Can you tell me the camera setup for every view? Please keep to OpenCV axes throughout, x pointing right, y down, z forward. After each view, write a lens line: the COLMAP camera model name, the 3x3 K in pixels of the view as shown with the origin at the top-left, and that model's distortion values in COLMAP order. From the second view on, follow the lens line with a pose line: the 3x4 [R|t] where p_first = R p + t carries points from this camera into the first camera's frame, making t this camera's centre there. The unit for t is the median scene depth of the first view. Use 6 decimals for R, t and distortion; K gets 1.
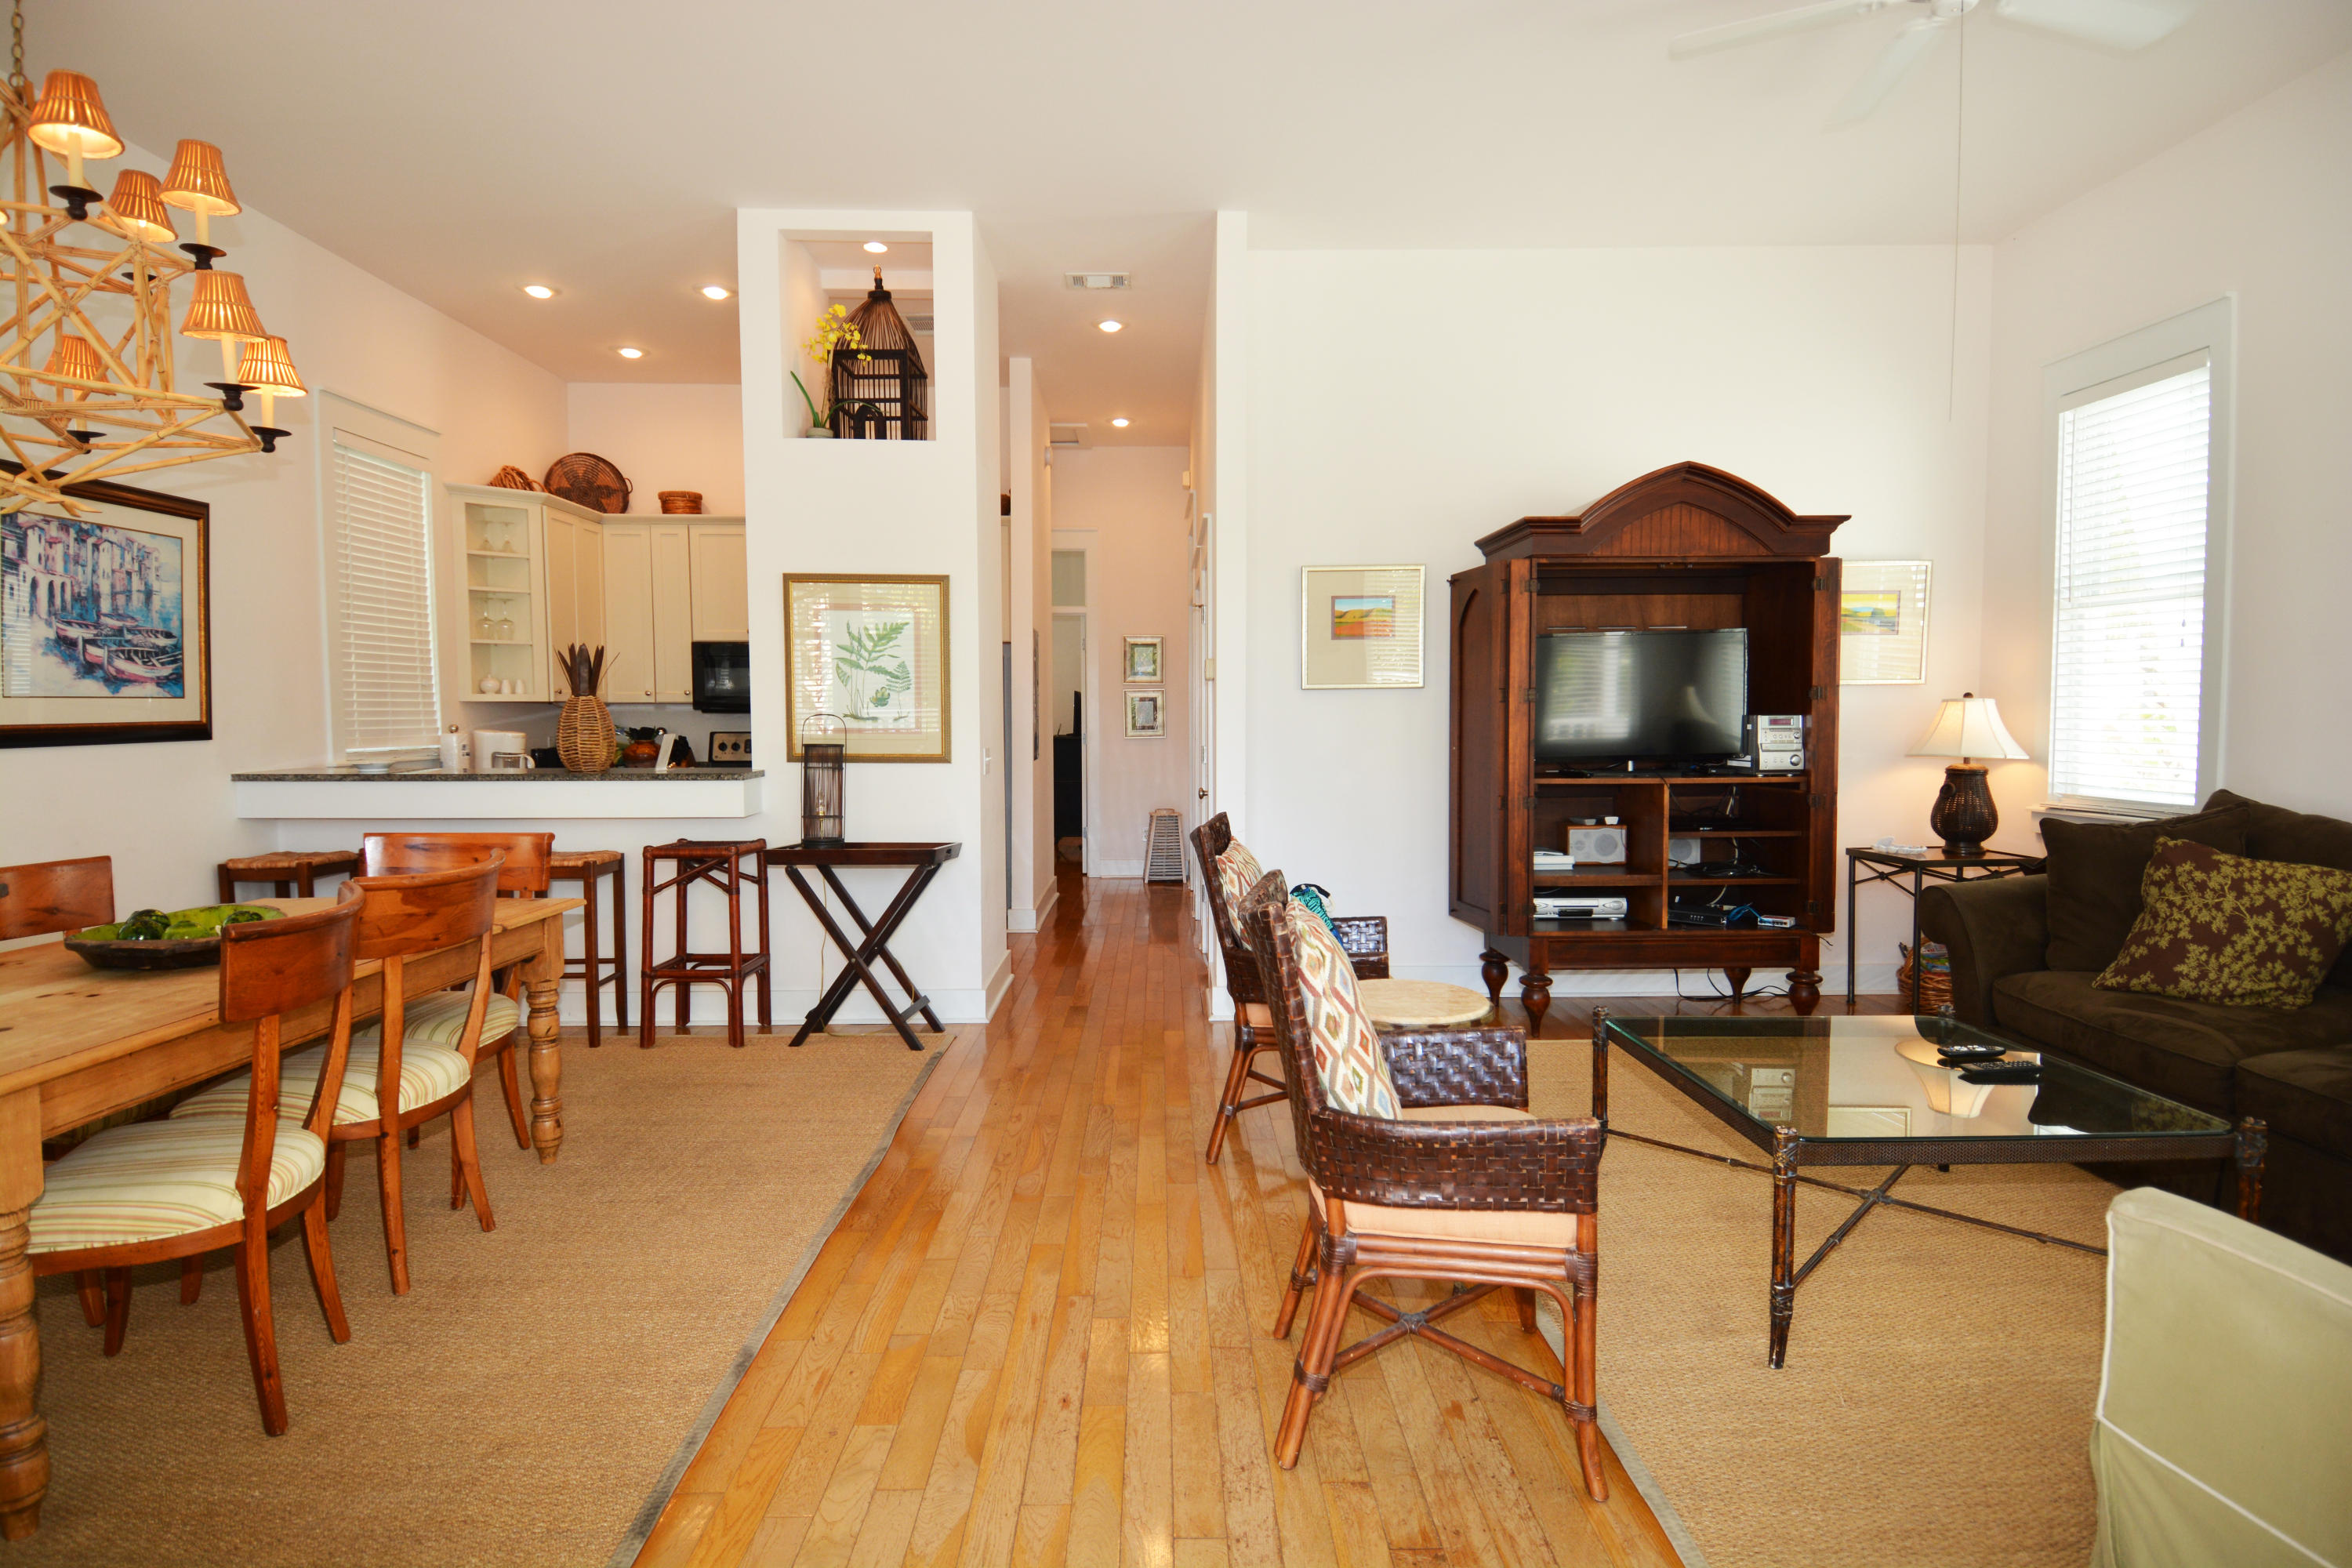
lens RADIAL K [[1207.7, 0, 1169.1], [0, 1207.7, 780.0], [0, 0, 1]] dist [0.044505, -0.047726]
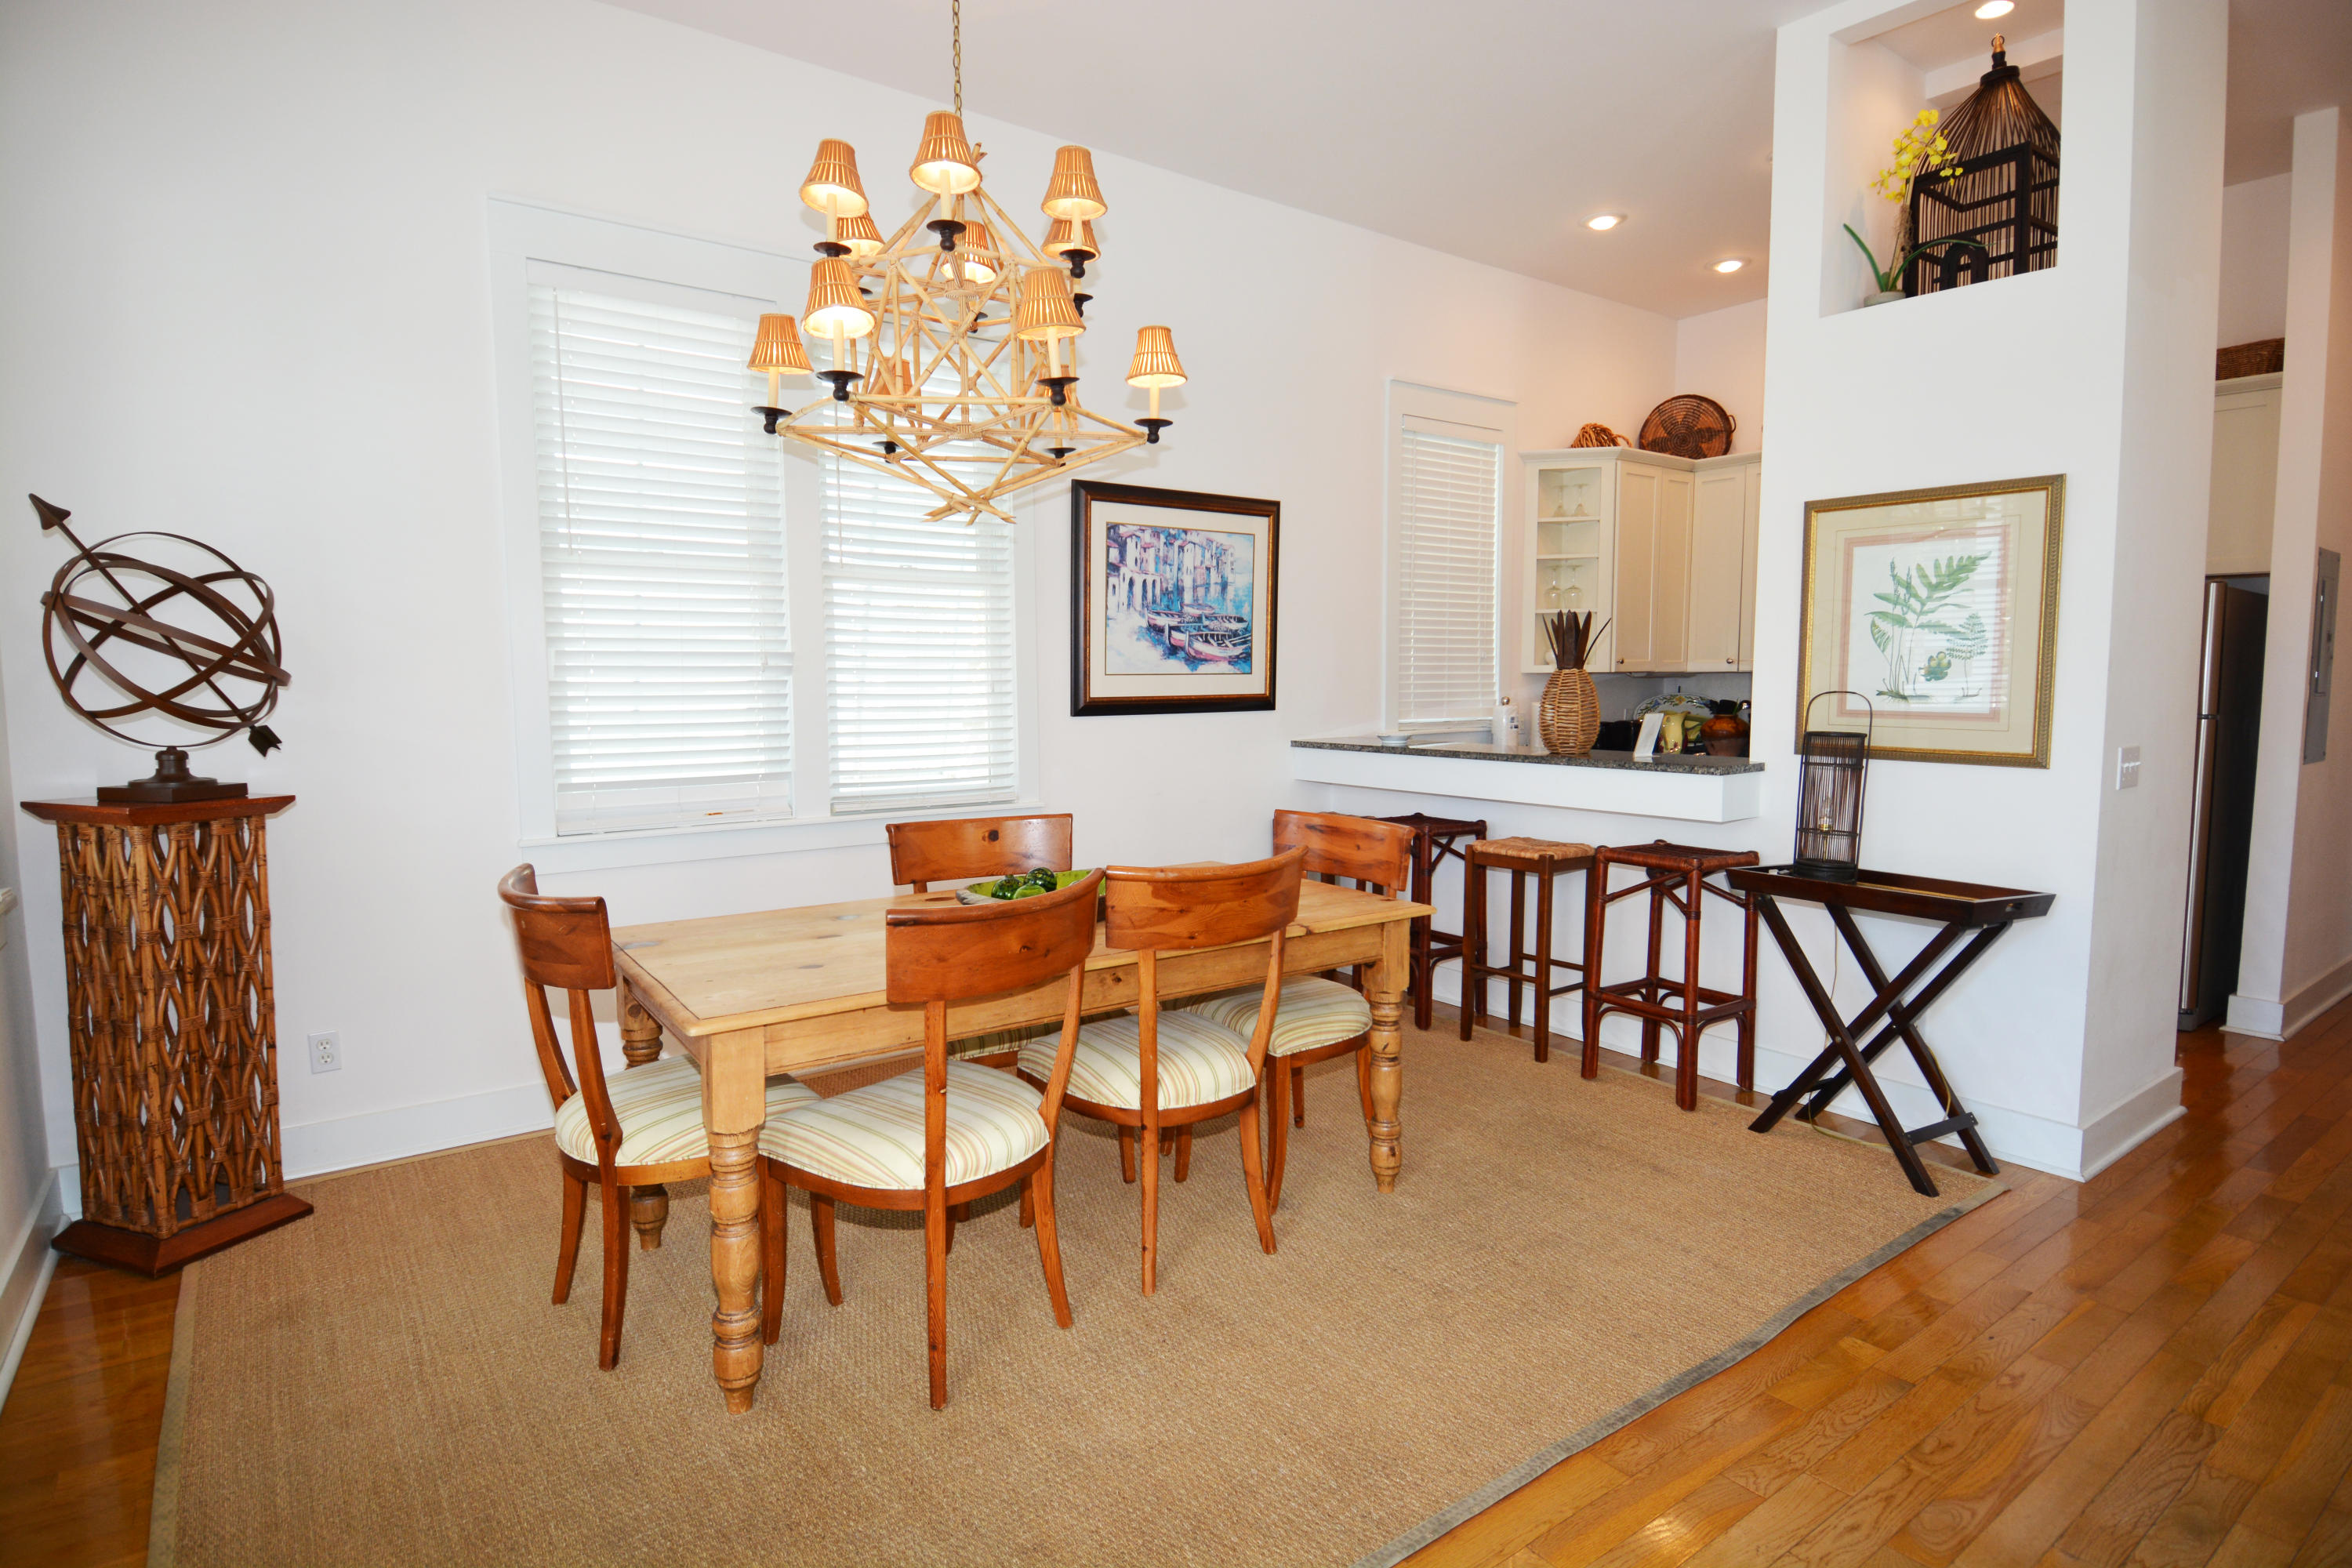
lens RADIAL K [[1207.7, 0, 1169.1], [0, 1207.7, 780.0], [0, 0, 1]] dist [0.044505, -0.047726]
pose [[0.579340, 0.068658, -0.812189, 0.079848], [-0.043673, 0.997629, 0.053182, -0.022936], [0.813915, 0.004660, 0.580965, 0.253138]]
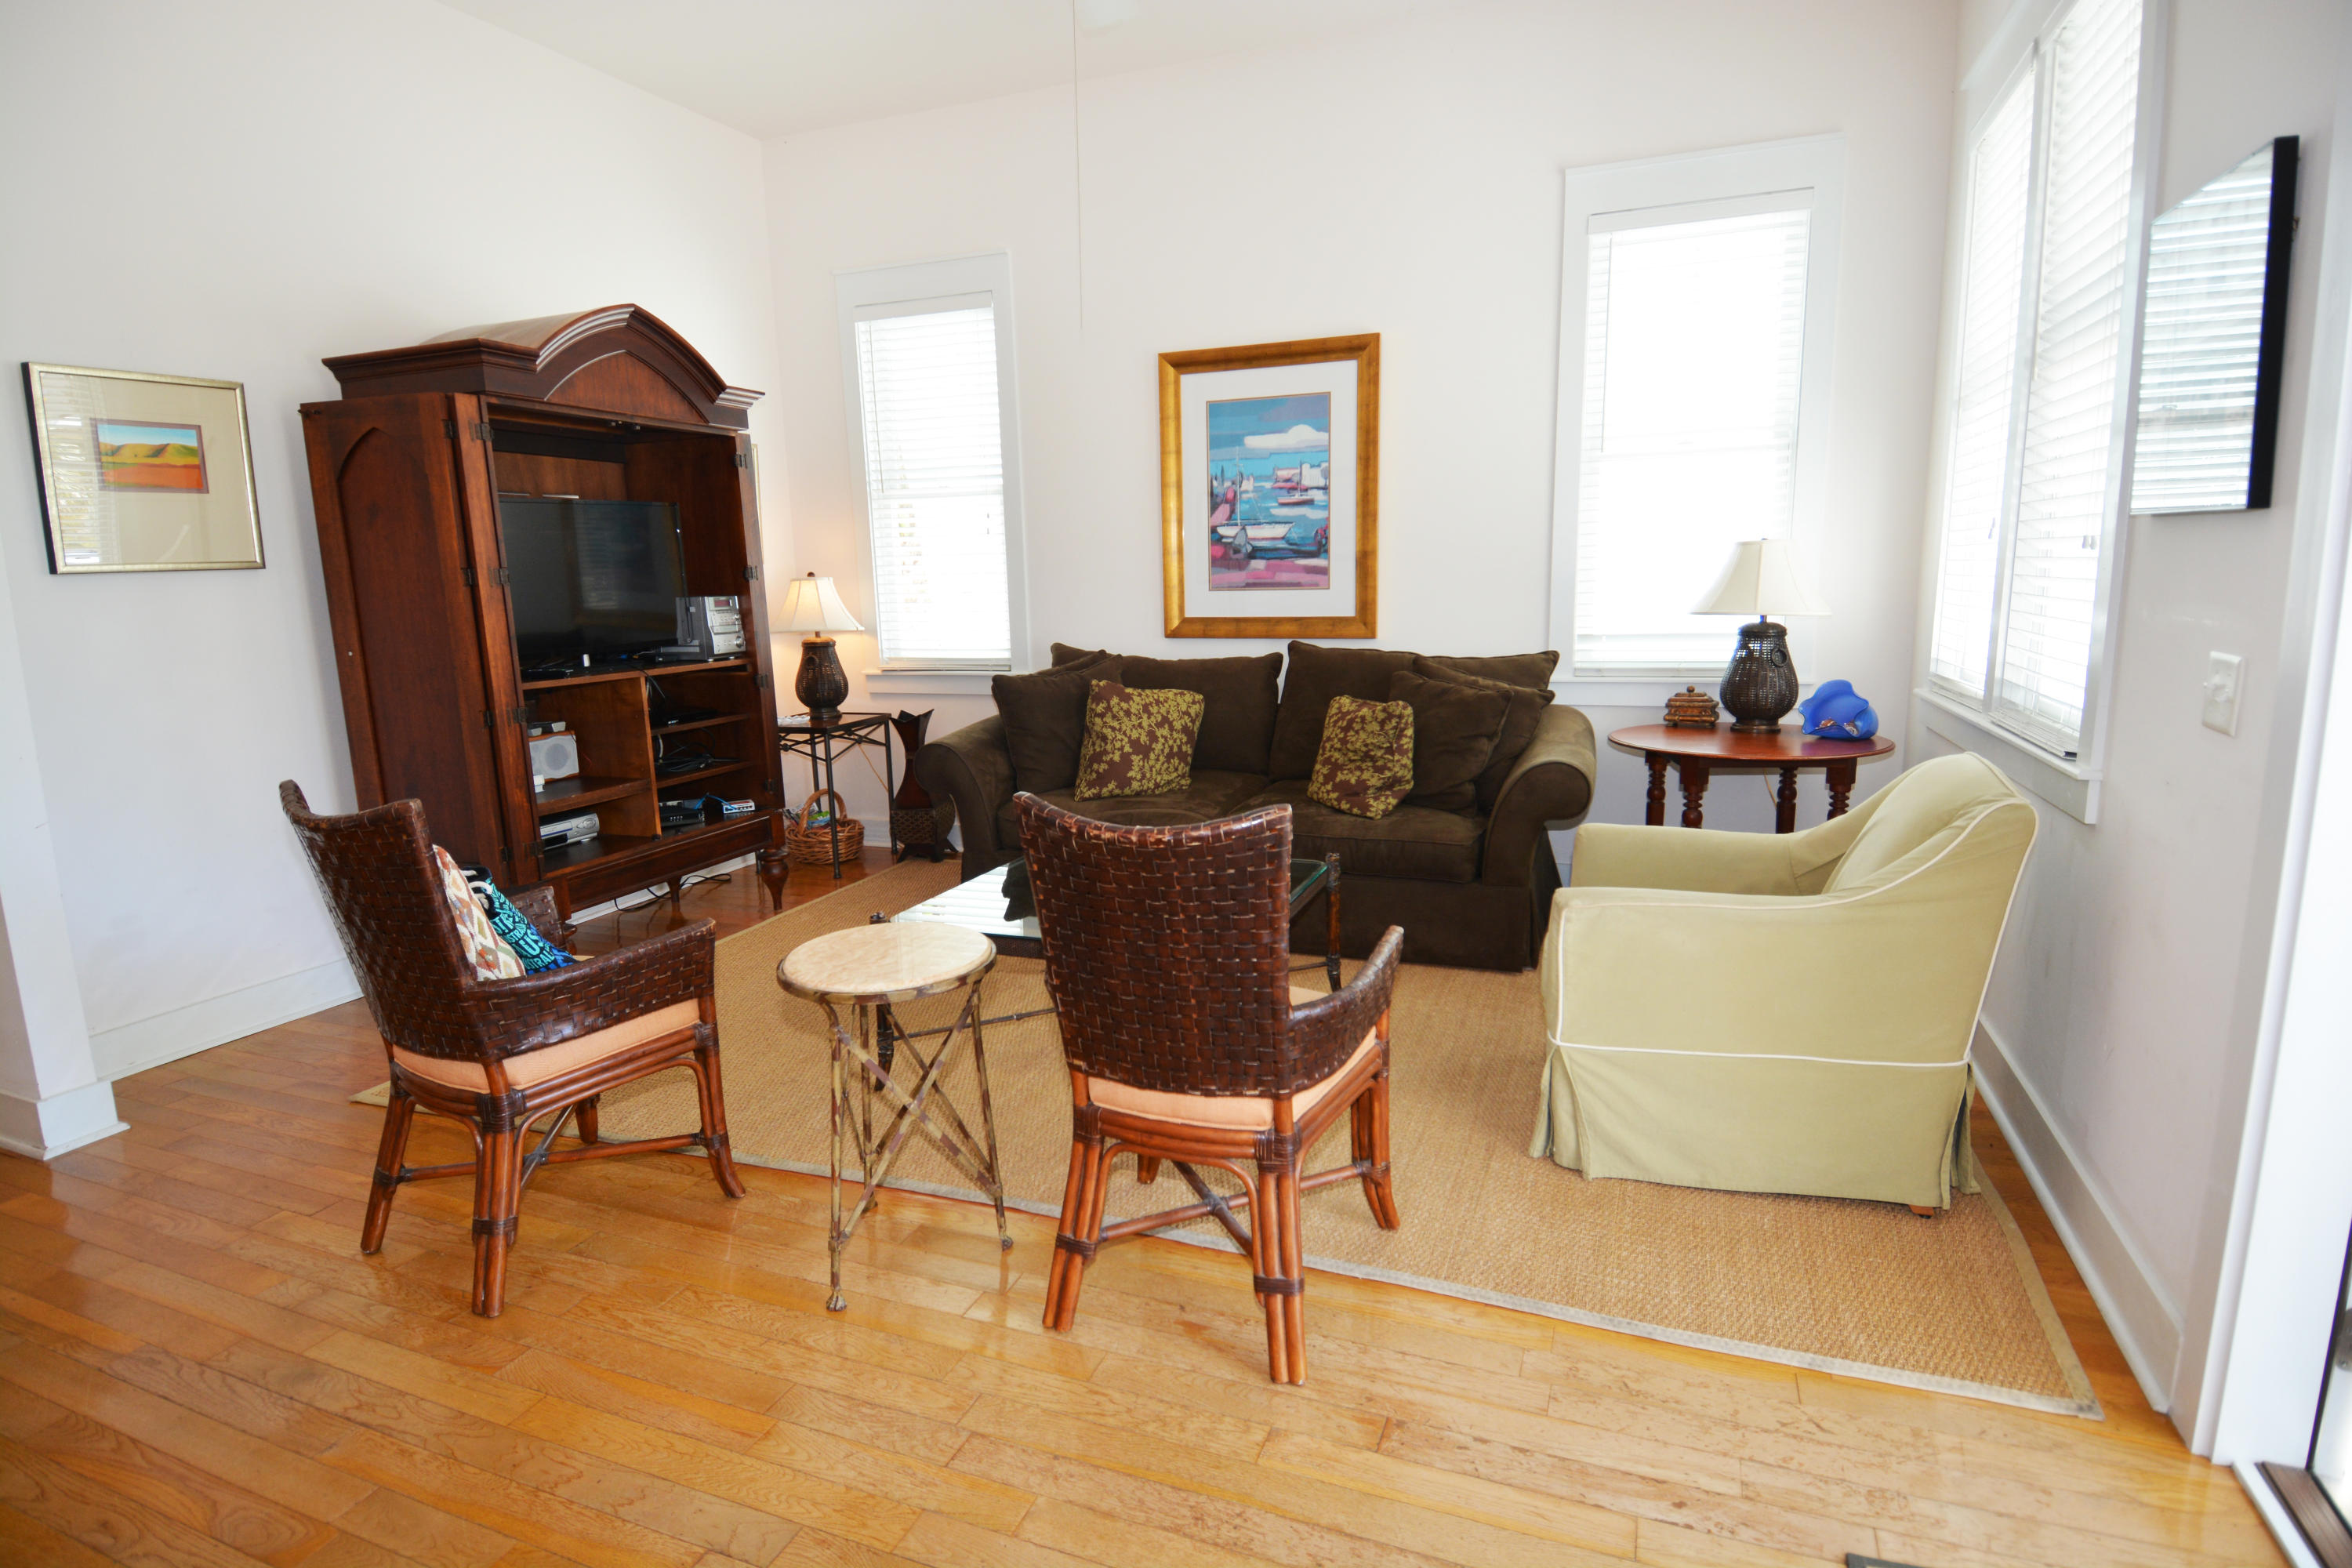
lens RADIAL K [[1207.6, 0, 1176.0], [0, 1207.6, 784.0], [0, 0, 1]] dist [0.045142, -0.047256]
pose [[0.384506, -0.166212, 0.908036, -0.265839], [0.077179, 0.986001, 0.147802, -0.021315], [-0.919891, 0.013250, 0.391951, 0.294399]]
